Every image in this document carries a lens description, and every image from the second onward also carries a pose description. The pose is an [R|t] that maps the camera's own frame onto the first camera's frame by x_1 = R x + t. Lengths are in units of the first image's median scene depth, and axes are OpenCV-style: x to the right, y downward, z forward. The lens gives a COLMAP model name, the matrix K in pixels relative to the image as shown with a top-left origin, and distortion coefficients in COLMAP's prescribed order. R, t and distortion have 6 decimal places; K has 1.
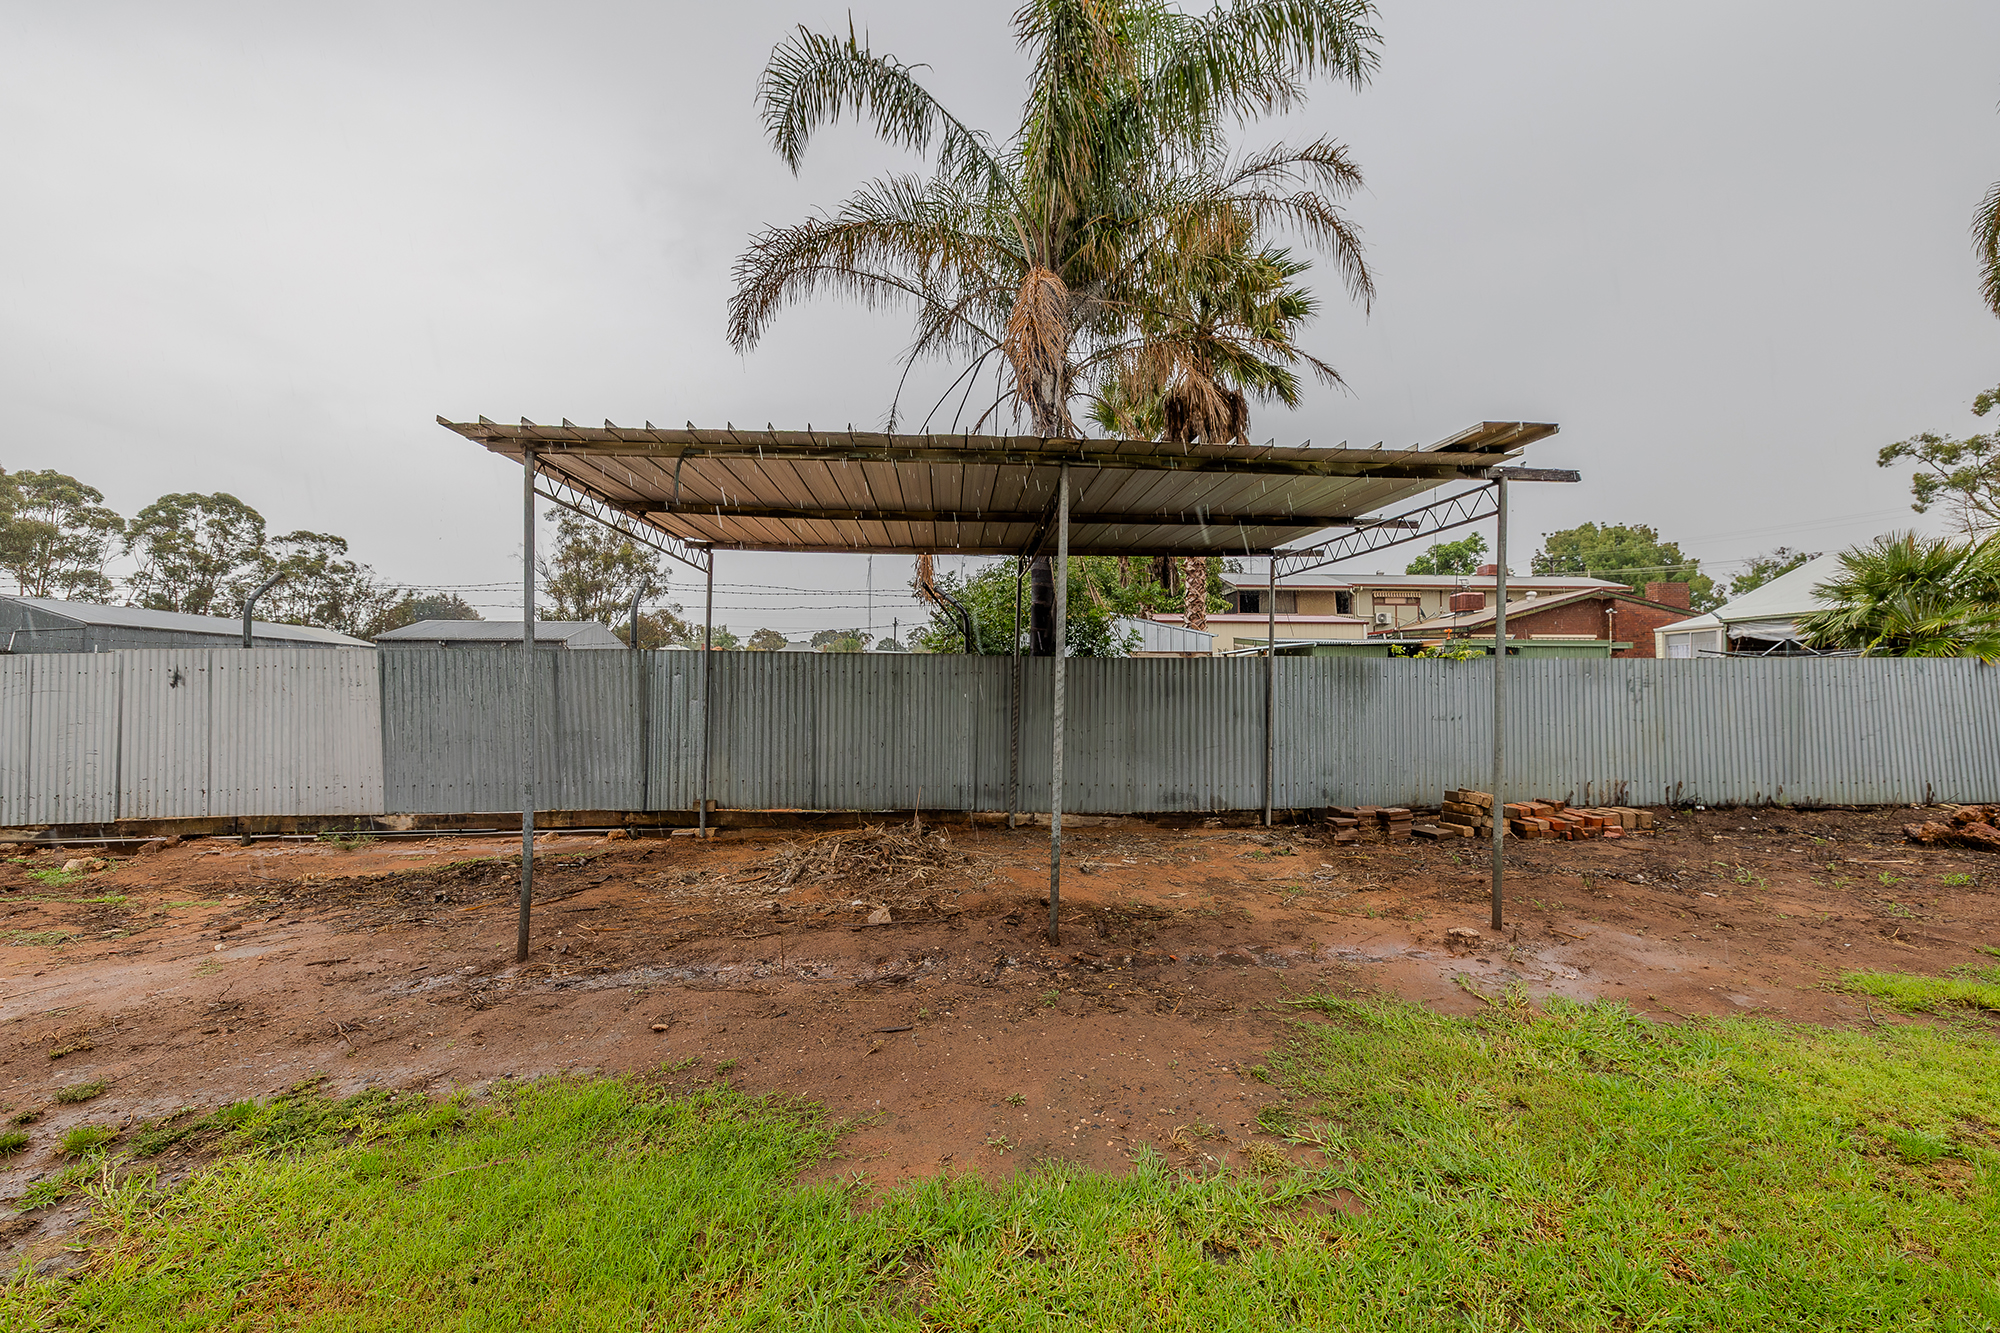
lens RADIAL K [[850.9, 0, 1000.0], [0, 850.9, 666.5], [0, 0, 1]] dist [0.028652, 0.000067]
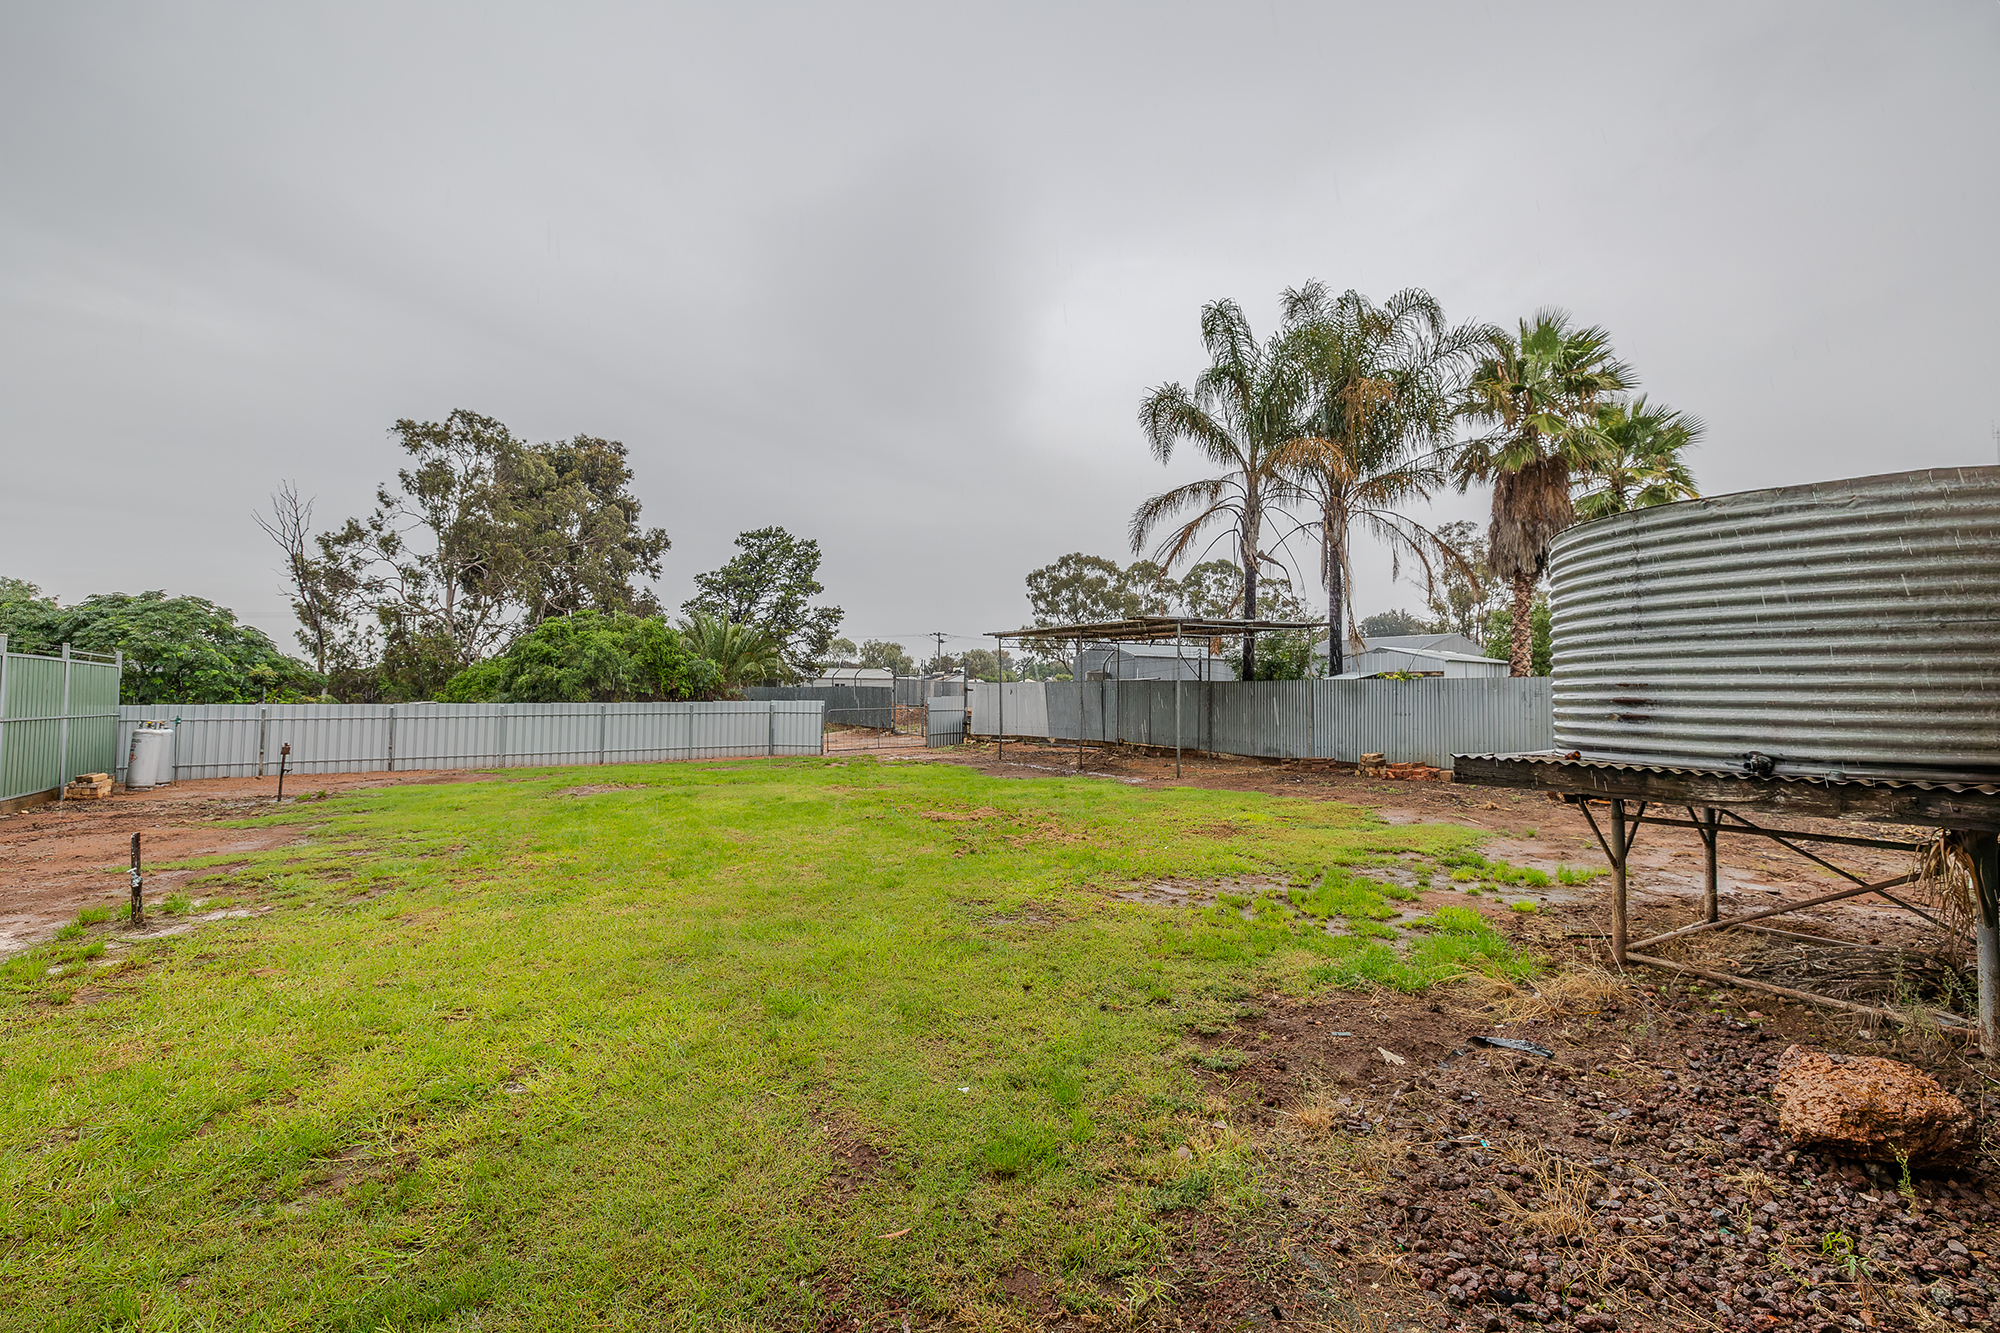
lens RADIAL K [[854.5, 0, 1008.3], [0, 854.5, 668.2], [0, 0, 1]] dist [-0.002137, -0.000019]
pose [[0.516783, -0.020258, -0.855877, 0.156090], [0.016938, 0.999766, -0.013436, -0.002177], [0.855949, -0.007554, 0.517005, -0.055164]]
